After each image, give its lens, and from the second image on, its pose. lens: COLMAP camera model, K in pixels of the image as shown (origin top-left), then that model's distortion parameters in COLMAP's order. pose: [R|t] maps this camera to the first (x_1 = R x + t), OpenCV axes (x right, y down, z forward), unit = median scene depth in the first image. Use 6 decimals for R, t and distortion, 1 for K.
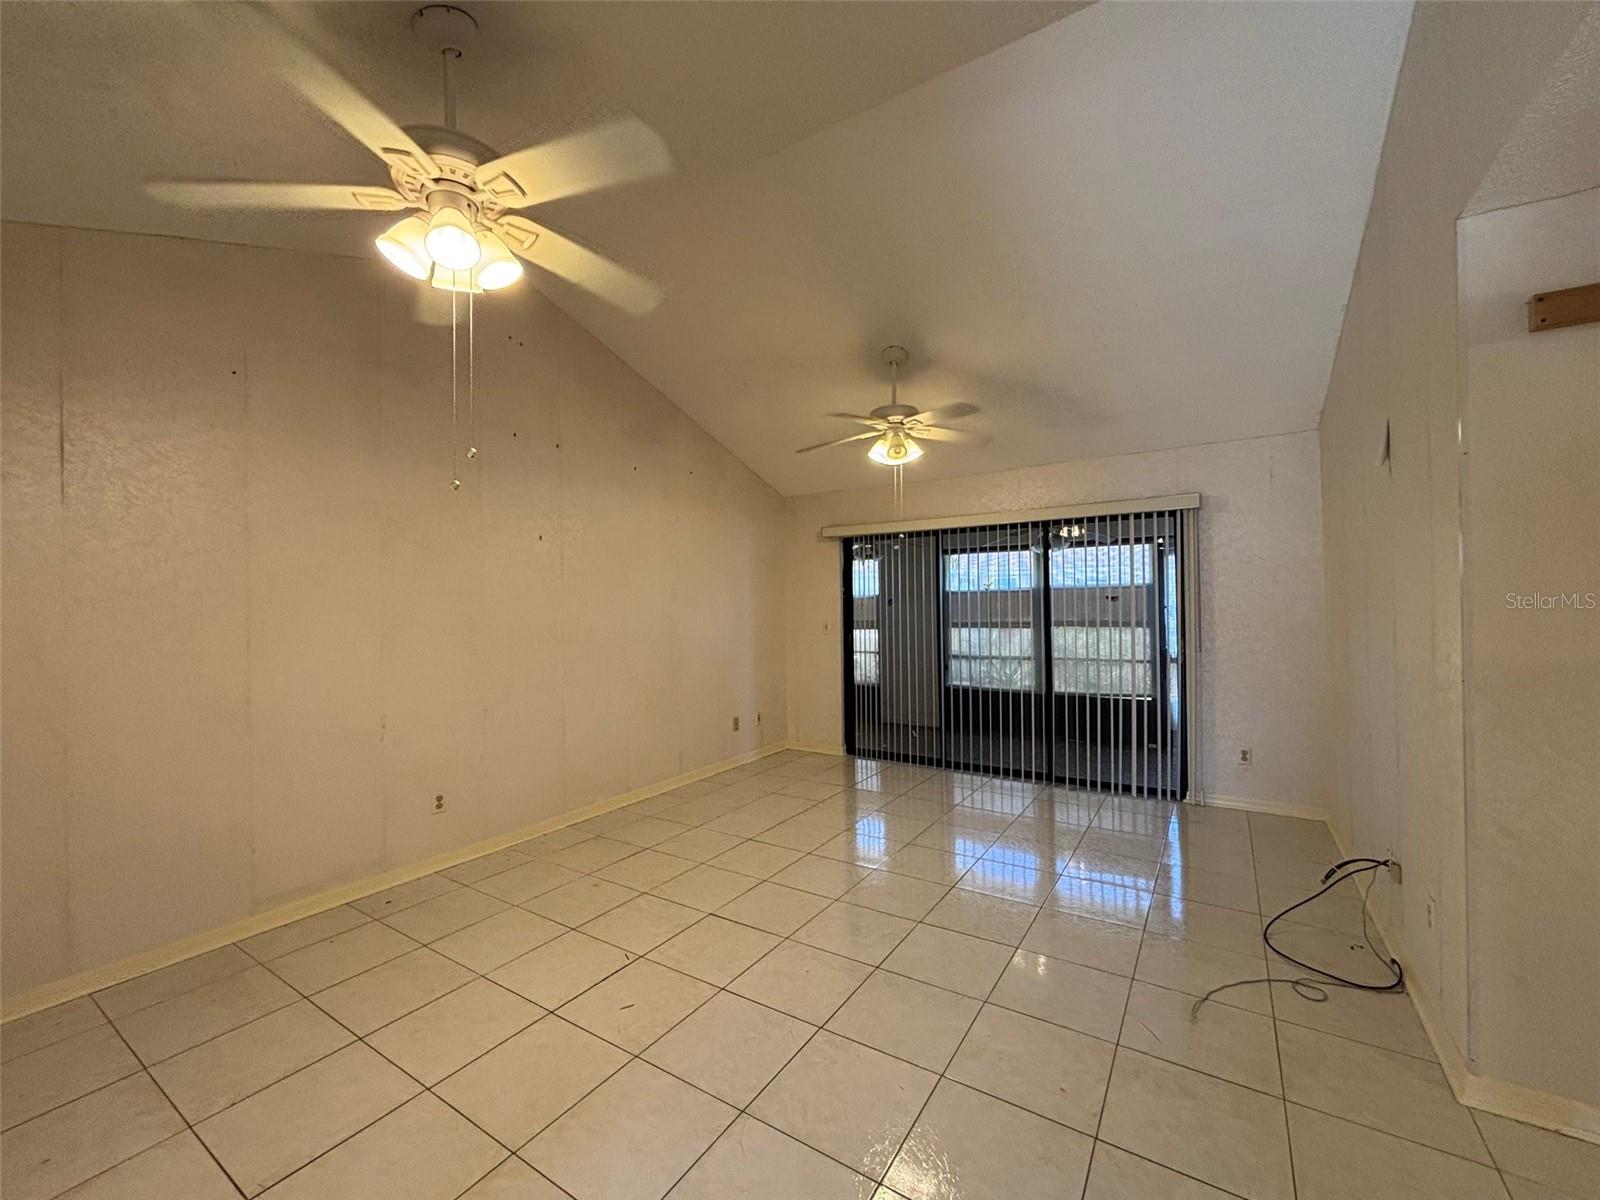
lens RADIAL K [[648.3, 0, 788.9], [0, 648.3, 603.0], [0, 0, 1]] dist [0.004037, 0.000108]
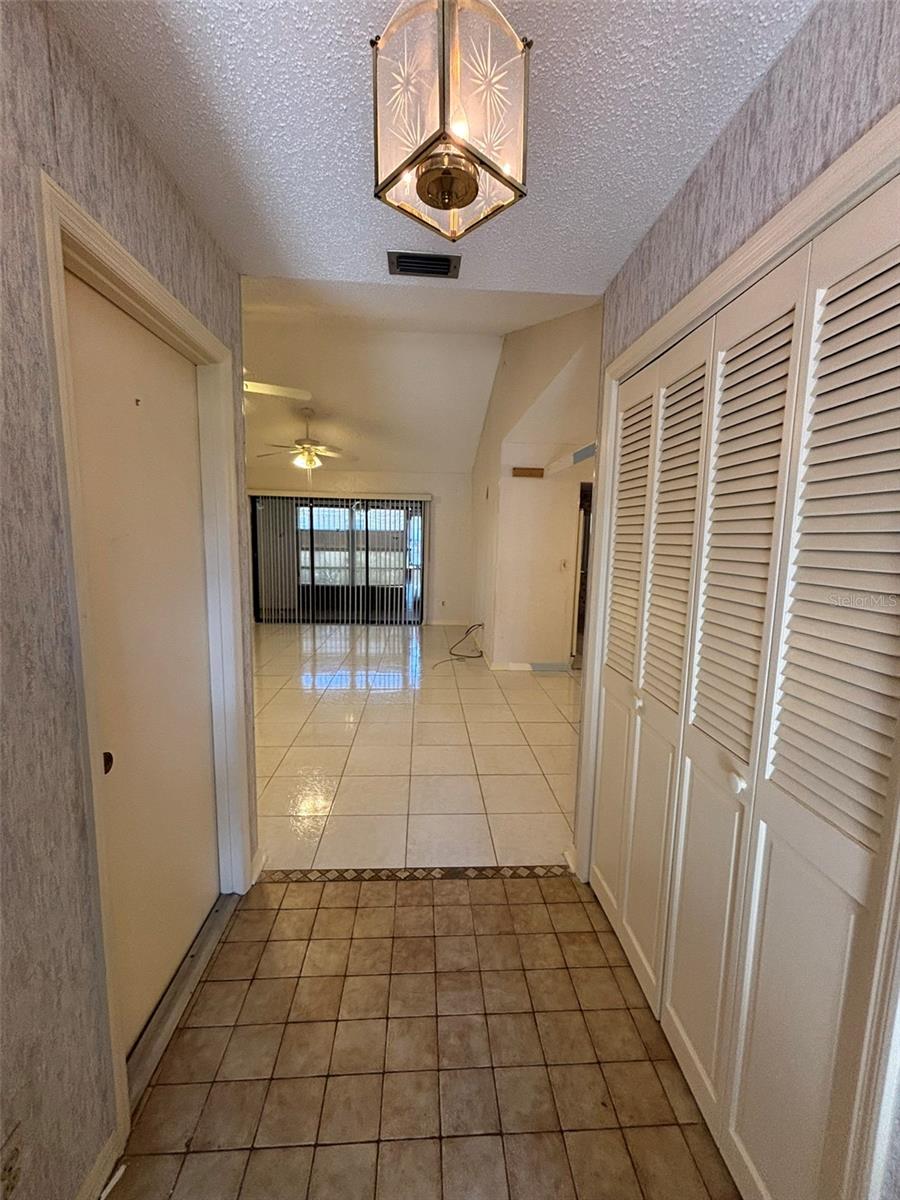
lens RADIAL K [[486.2, 0, 450.9], [0, 486.2, 600.3], [0, 0, 1]] dist [0.004037, 0.000108]
pose [[0.797001, -0.049071, 0.601981, -0.285378], [-0.034587, 0.991350, 0.126602, -0.010490], [-0.602987, -0.121722, 0.788410, -0.350084]]
